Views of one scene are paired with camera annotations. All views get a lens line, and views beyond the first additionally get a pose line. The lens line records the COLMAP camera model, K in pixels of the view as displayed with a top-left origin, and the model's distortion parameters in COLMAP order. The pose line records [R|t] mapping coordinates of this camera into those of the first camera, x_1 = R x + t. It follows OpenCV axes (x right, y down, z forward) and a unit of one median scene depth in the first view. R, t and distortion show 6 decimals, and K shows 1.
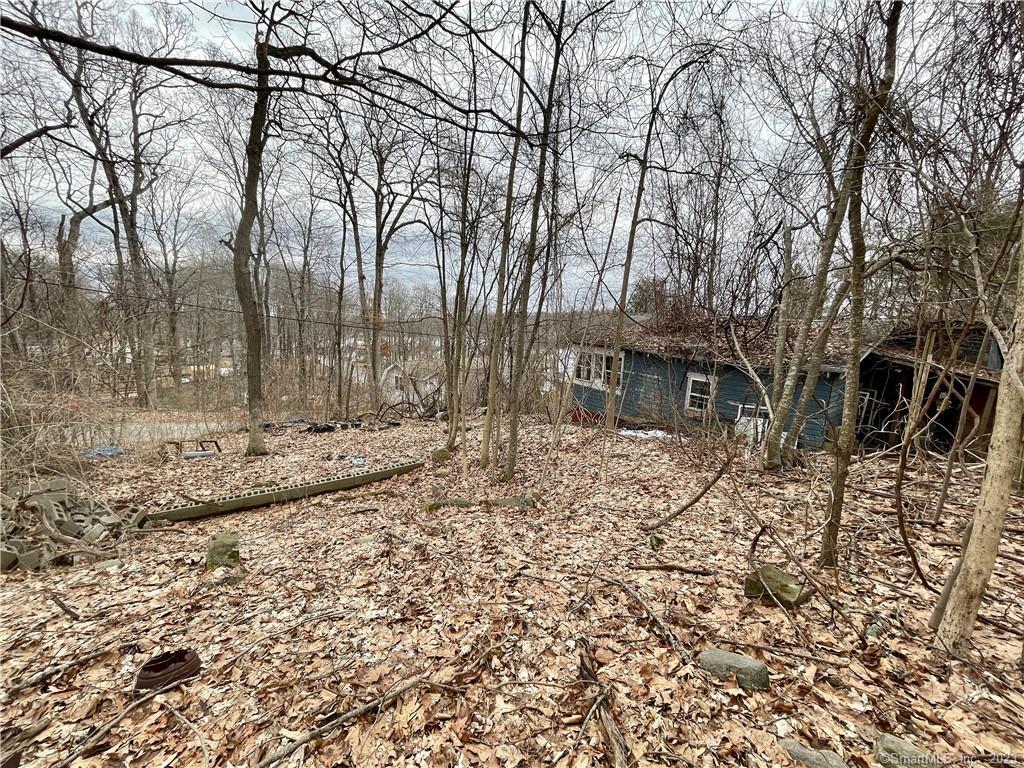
lens RADIAL K [[415.0, 0, 510.3], [0, 415.0, 386.5], [0, 0, 1]] dist [-0.002475, -0.000190]
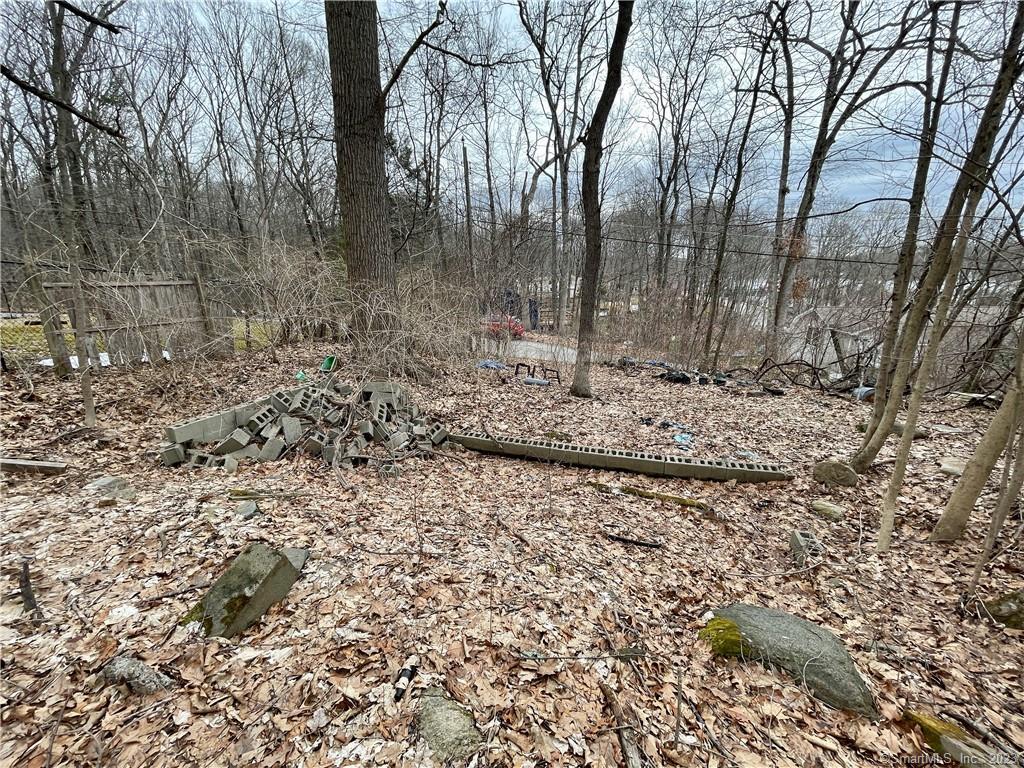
lens RADIAL K [[415.0, 0, 510.3], [0, 415.0, 386.5], [0, 0, 1]] dist [-0.002475, -0.000190]
pose [[0.613568, 0.201204, -0.763578, -0.035842], [-0.097709, 0.978906, 0.179430, 0.004052], [0.783574, -0.035485, 0.620285, 0.310212]]
